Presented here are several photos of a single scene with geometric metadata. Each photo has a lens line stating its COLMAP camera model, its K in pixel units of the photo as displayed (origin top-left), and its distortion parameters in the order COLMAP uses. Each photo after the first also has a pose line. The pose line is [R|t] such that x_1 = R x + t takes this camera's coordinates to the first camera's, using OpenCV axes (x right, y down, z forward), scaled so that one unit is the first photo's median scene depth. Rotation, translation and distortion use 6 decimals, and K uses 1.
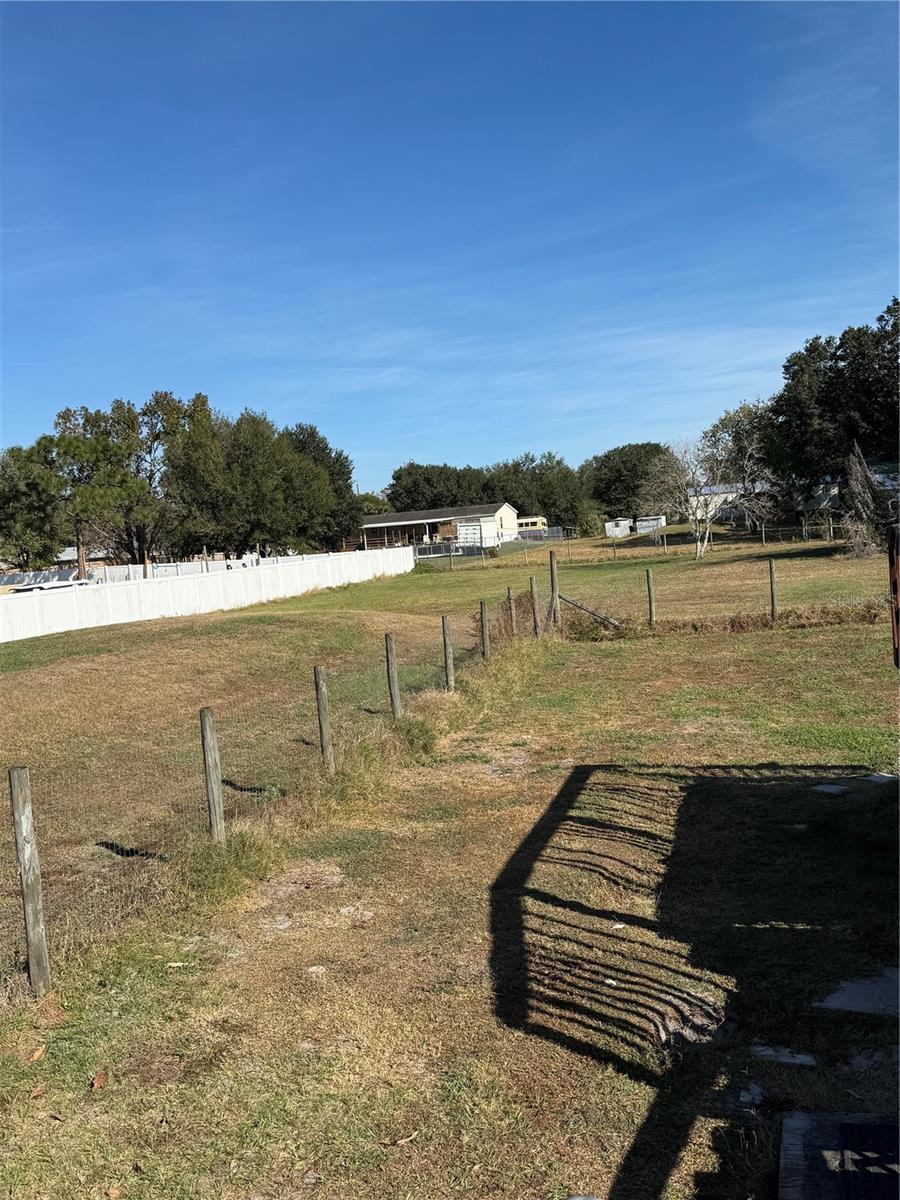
lens RADIAL K [[1066.4, 0, 445.4], [0, 1066.4, 599.3], [0, 0, 1]] dist [0.089030, -0.013345]
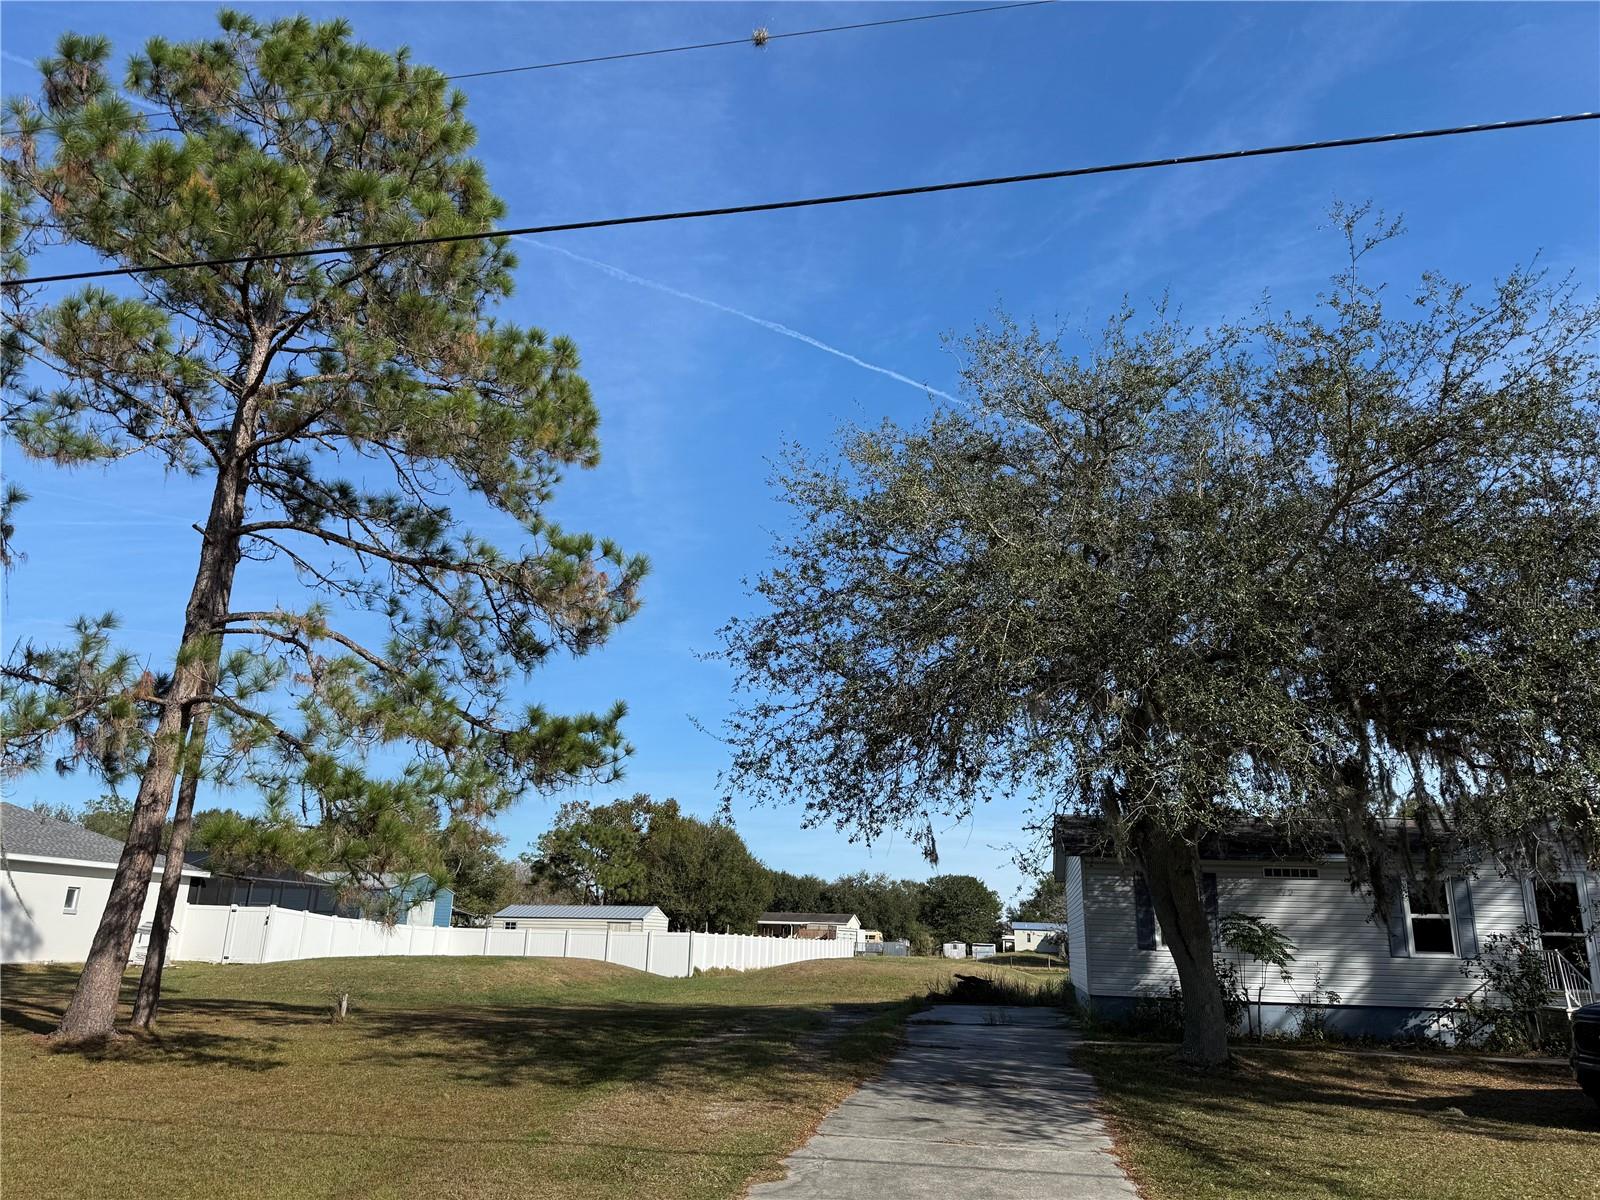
lens RADIAL K [[1130.4, 0, 802.0], [0, 1130.4, 598.6], [0, 0, 1]] dist [0.057795, -0.072018]
pose [[0.987606, 0.144223, 0.061921, -0.115221], [-0.113402, 0.928437, -0.353759, 0.029474], [-0.108509, 0.342352, 0.933285, -0.224660]]
